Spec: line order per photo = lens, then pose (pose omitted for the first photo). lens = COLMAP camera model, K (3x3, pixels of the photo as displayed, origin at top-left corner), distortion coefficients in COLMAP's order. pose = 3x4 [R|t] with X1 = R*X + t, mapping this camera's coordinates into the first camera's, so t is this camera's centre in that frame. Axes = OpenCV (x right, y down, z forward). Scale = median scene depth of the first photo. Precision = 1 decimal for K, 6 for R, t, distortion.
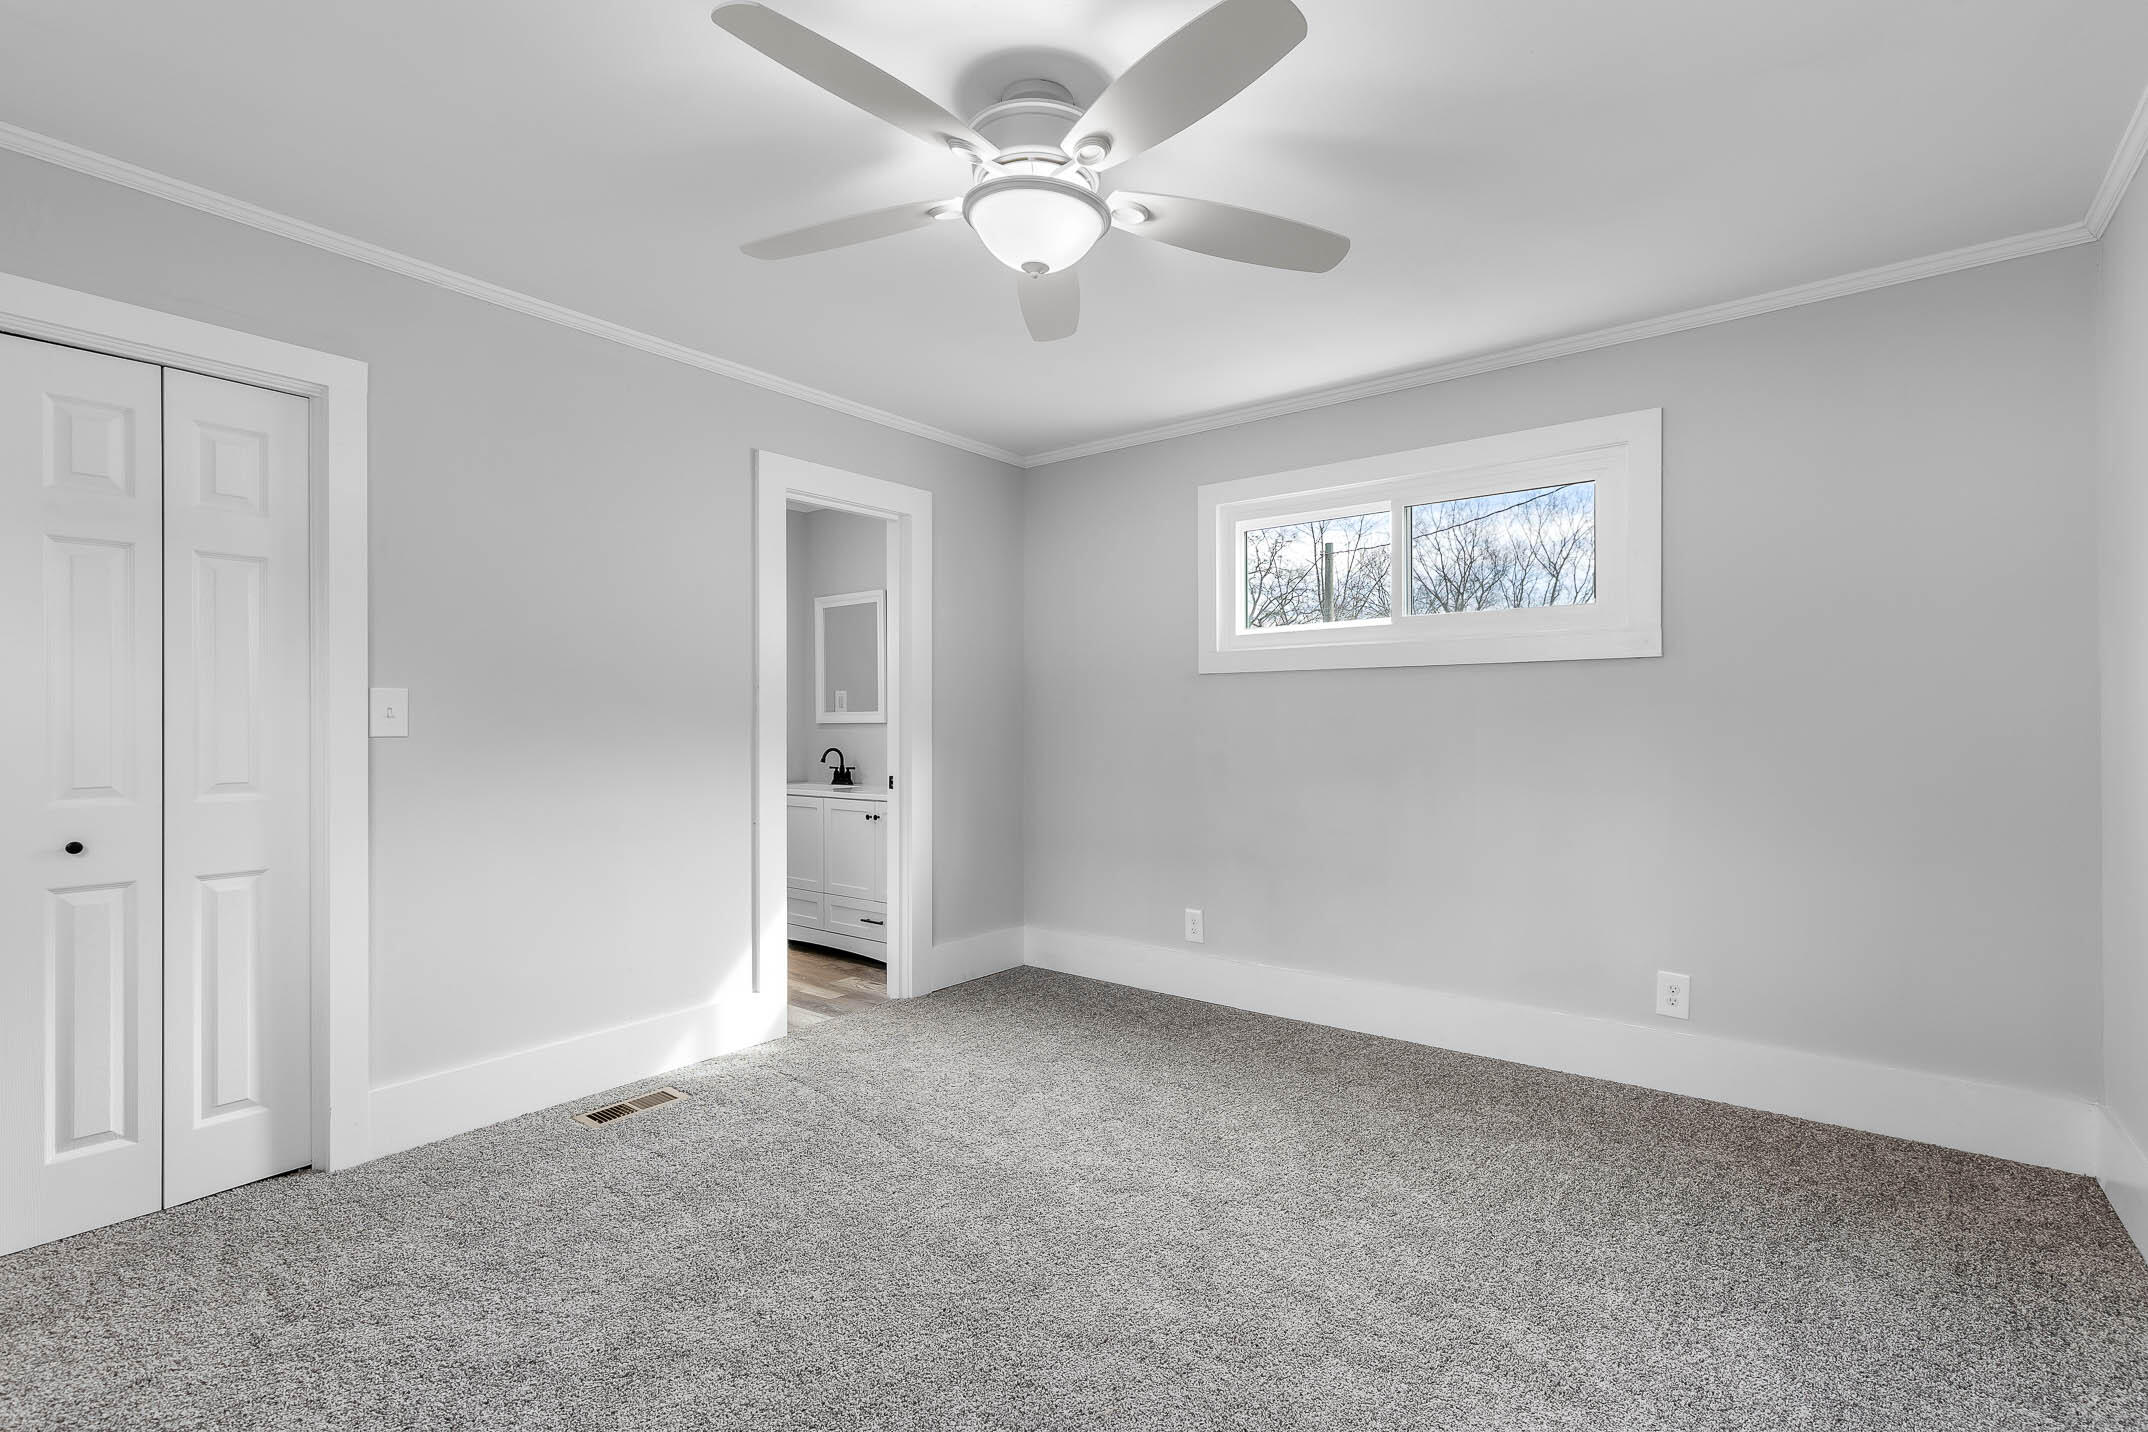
lens RADIAL K [[966.2, 0, 1074.0], [0, 966.2, 716.0], [0, 0, 1]] dist [0.002016, -0.000055]
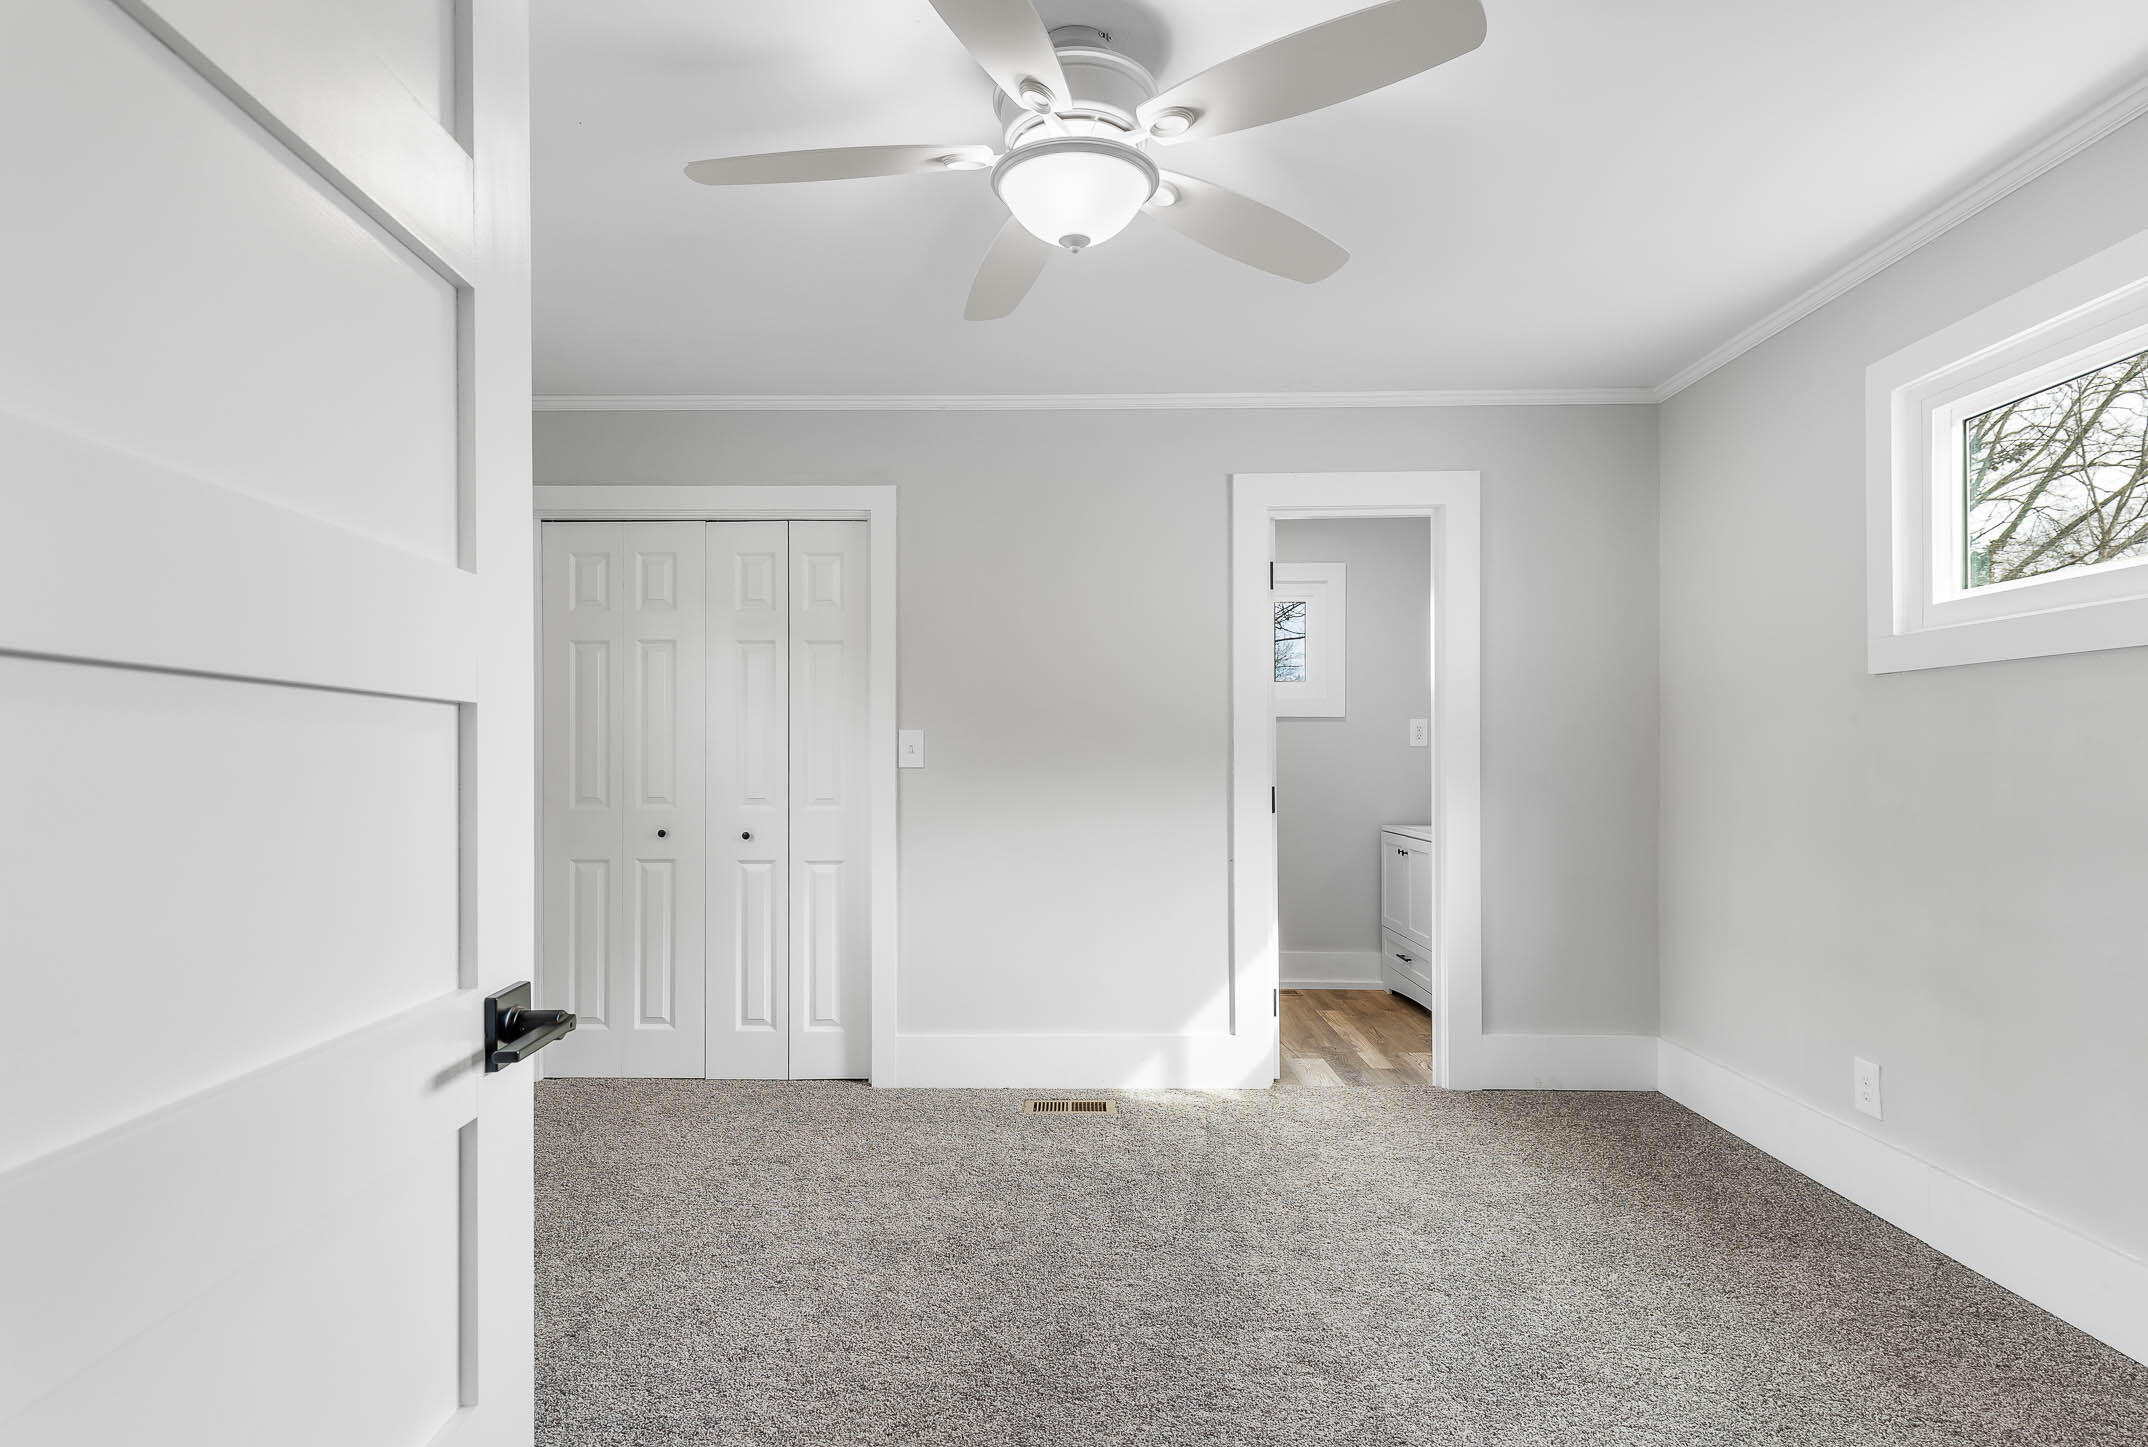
lens RADIAL K [[1051.8, 0, 1063.0], [0, 1051.8, 745.6], [0, 0, 1]] dist [0.003514, 0.000211]
pose [[0.609009, -0.006482, -0.793137, 0.540156], [0.007313, 0.999970, -0.002556, -0.002908], [0.793130, -0.004244, 0.609038, 0.297230]]
